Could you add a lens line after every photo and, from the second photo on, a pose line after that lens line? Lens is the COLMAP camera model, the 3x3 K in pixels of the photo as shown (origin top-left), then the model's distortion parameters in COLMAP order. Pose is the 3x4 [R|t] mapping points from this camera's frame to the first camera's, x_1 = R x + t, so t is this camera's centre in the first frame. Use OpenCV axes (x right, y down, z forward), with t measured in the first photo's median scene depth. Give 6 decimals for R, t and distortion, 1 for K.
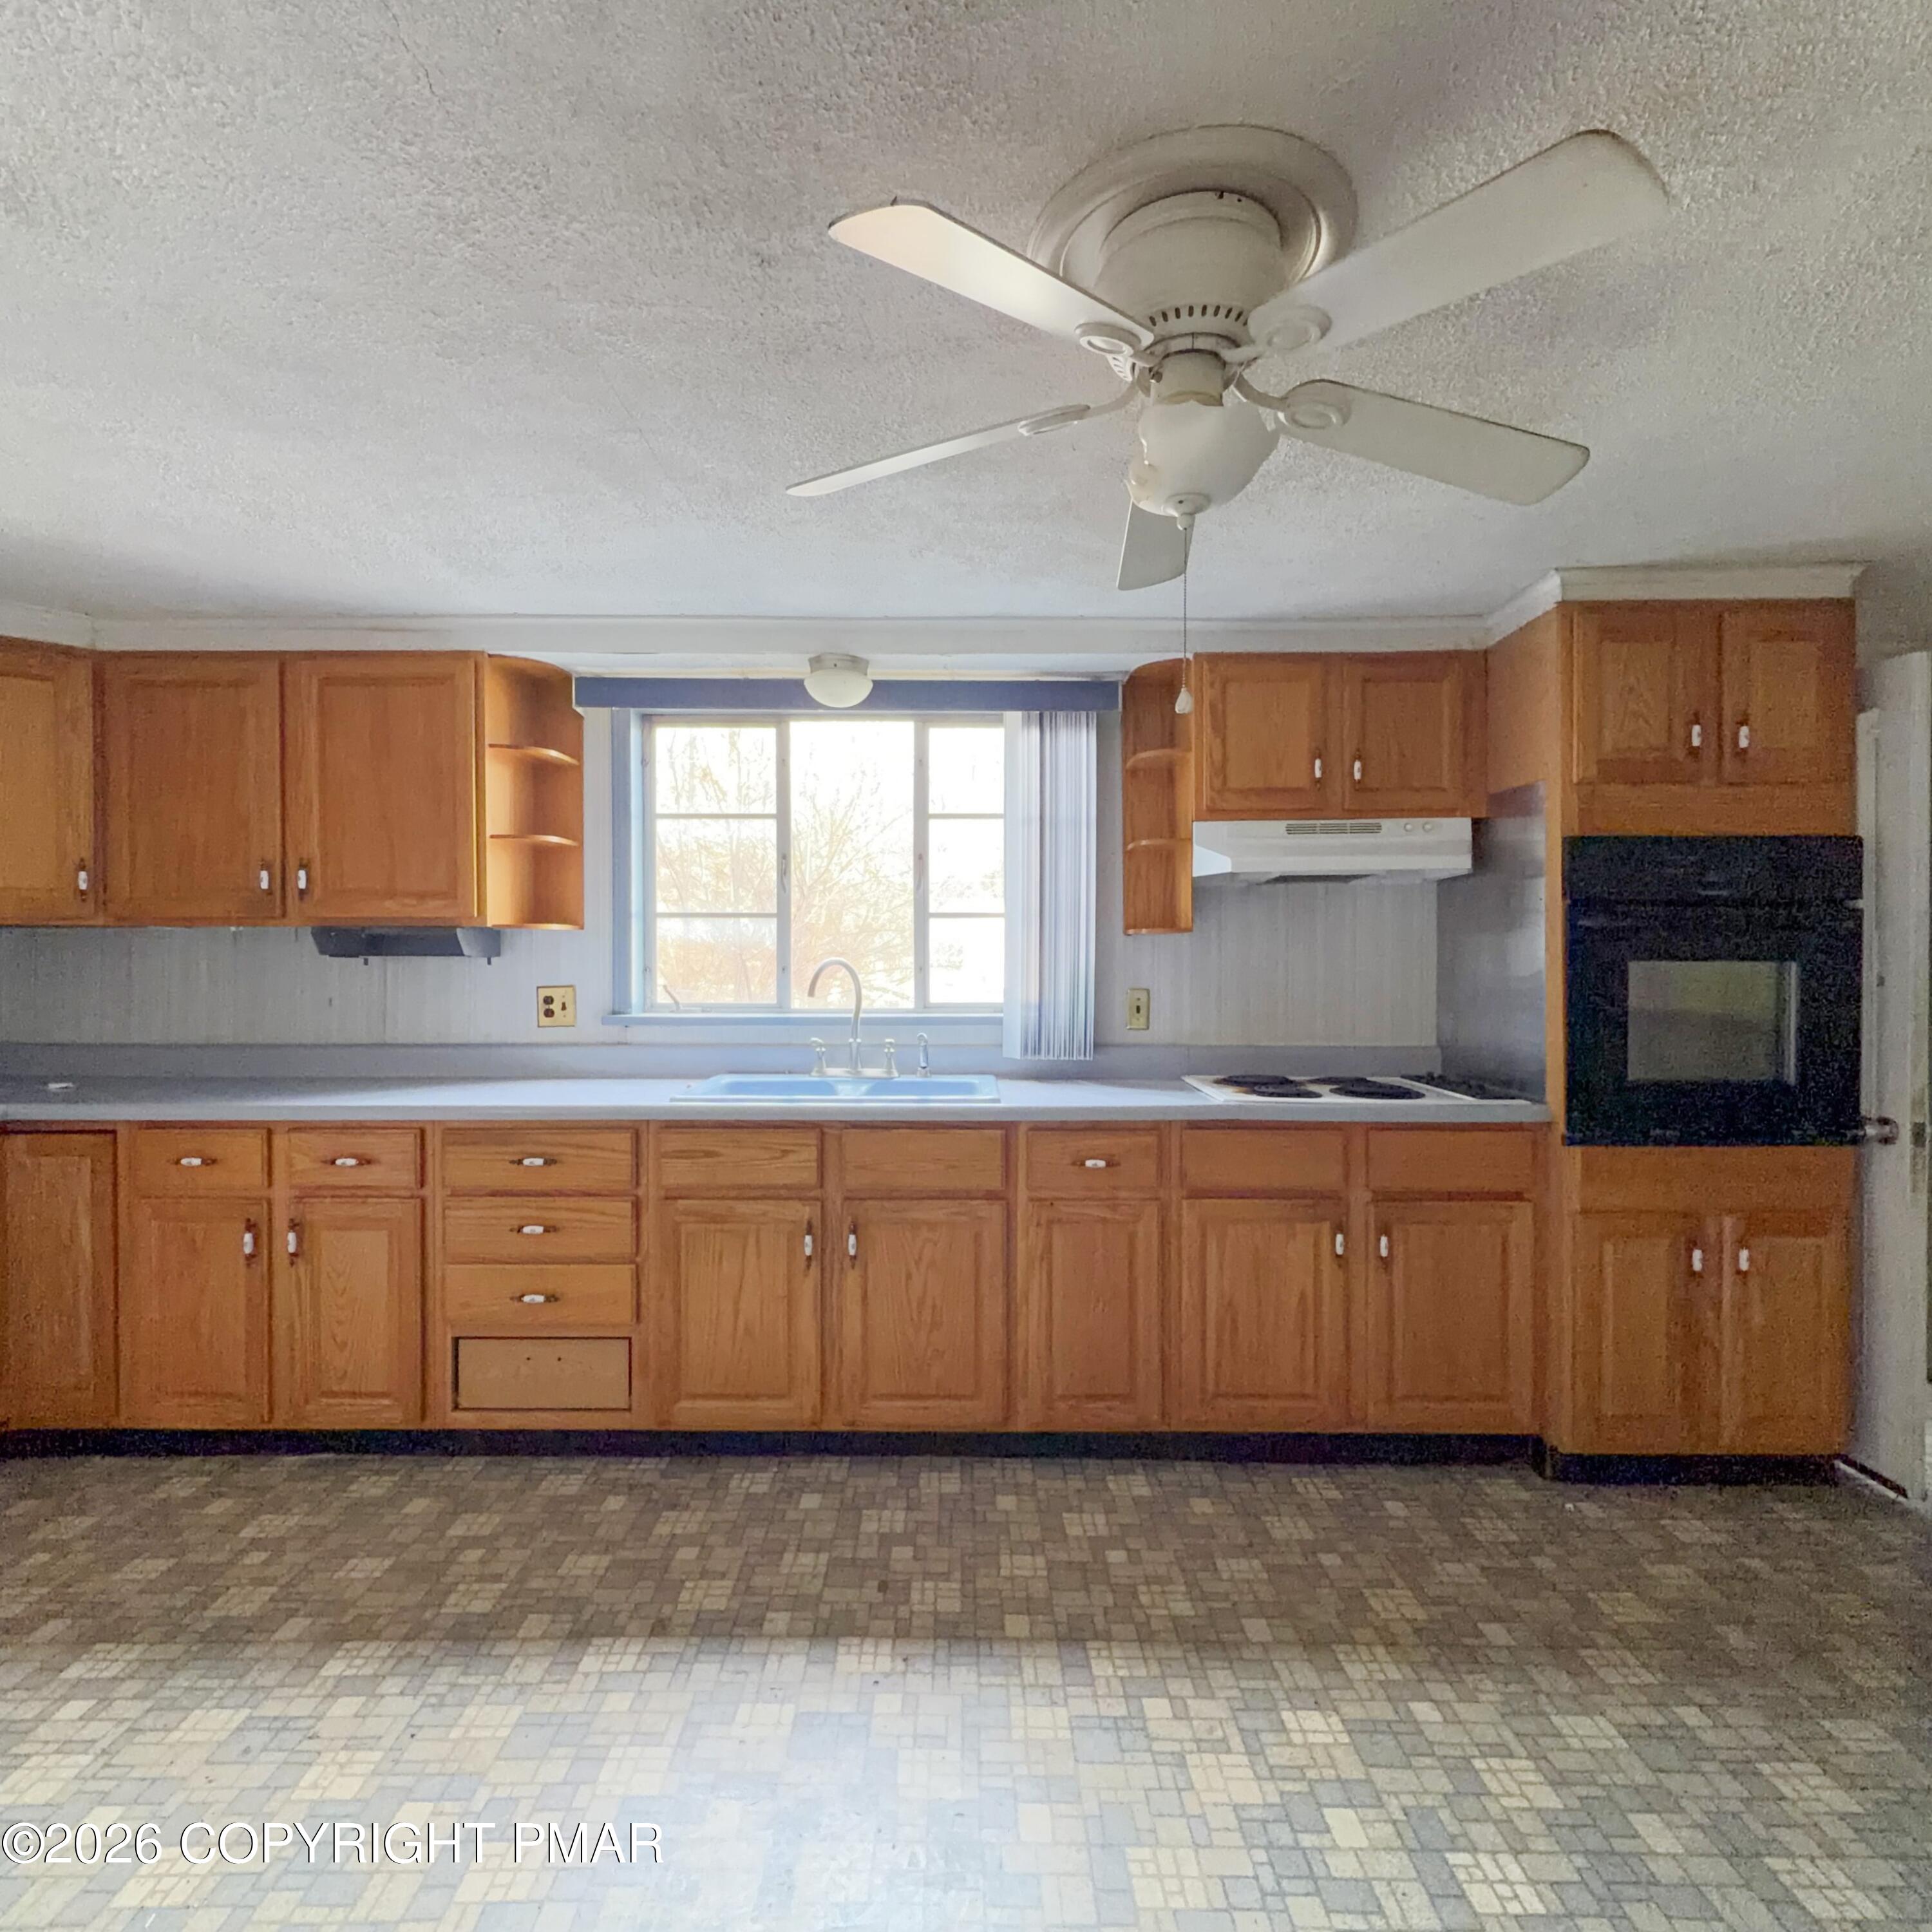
lens RADIAL K [[1061.2, 0, 966.0], [0, 1061.2, 966.0], [0, 0, 1]] dist [-0.001349, 0.002393]
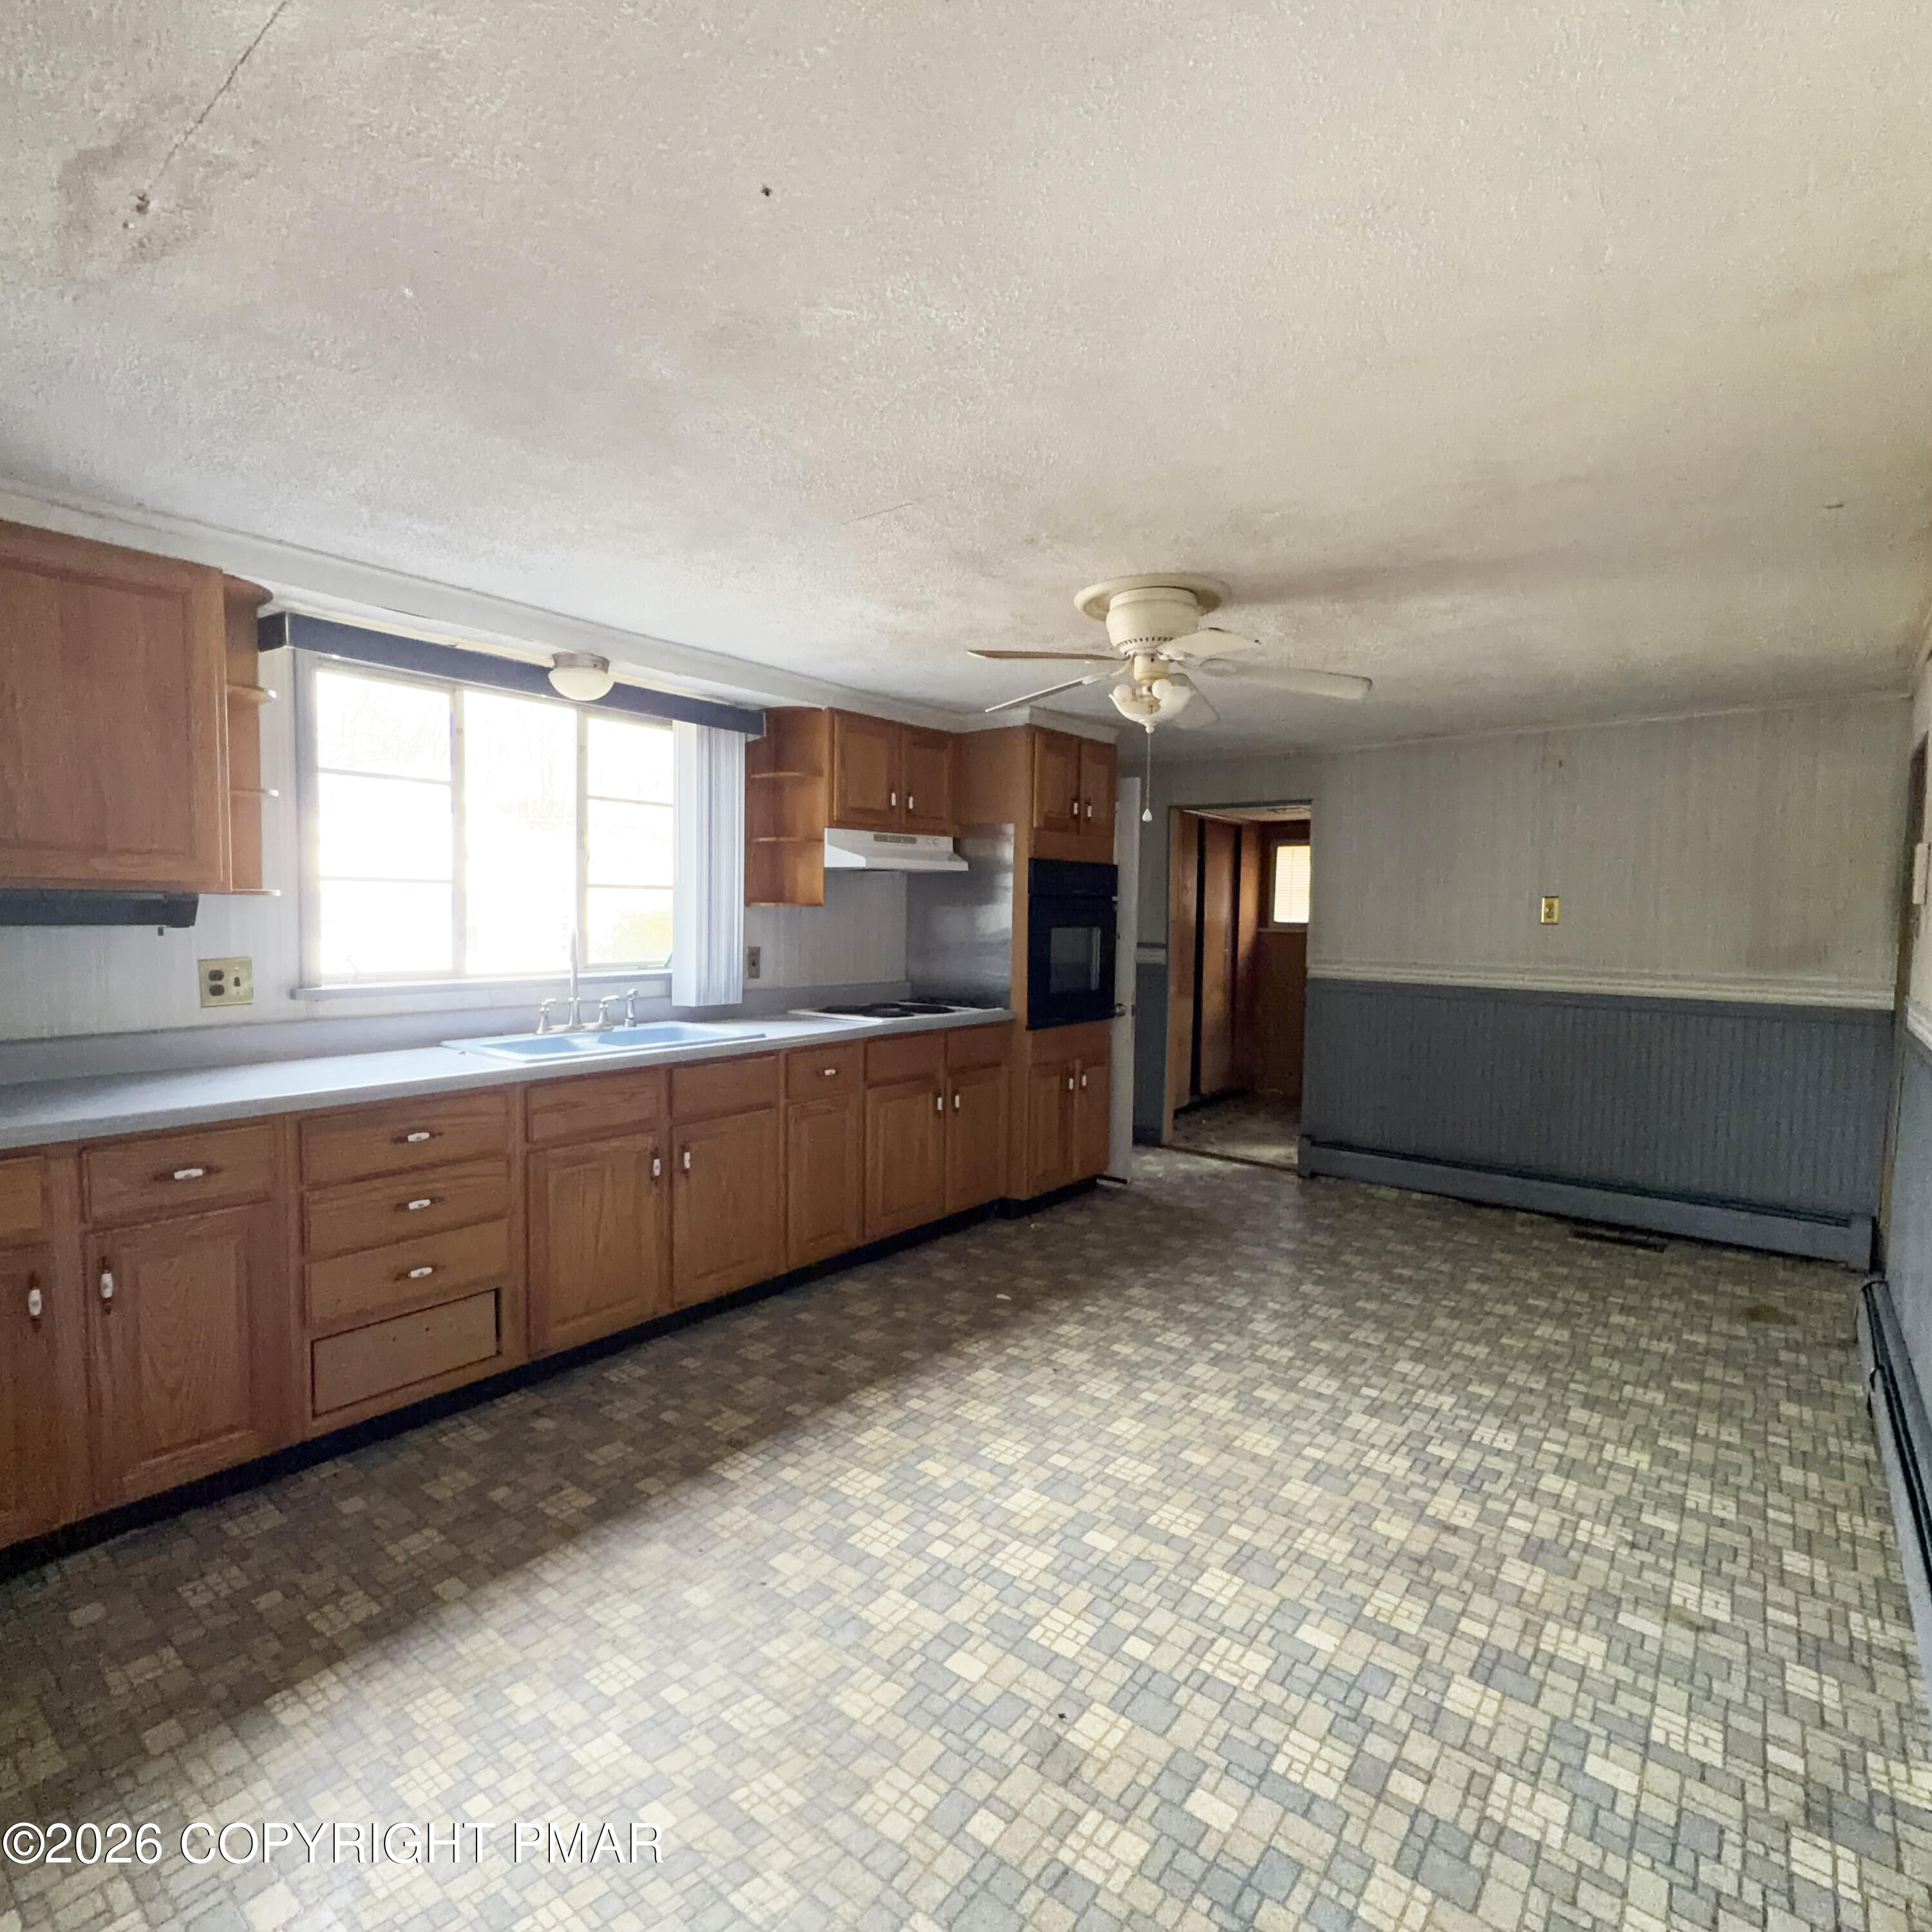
lens RADIAL K [[1032.1, 0, 966.0], [0, 1032.1, 966.0], [0, 0, 1]] dist [-0.002242, 0.000857]
pose [[0.618878, -0.035851, 0.784669, -0.828321], [-0.005774, 0.998723, 0.050186, -0.025688], [-0.785466, -0.035589, 0.617881, 0.006840]]
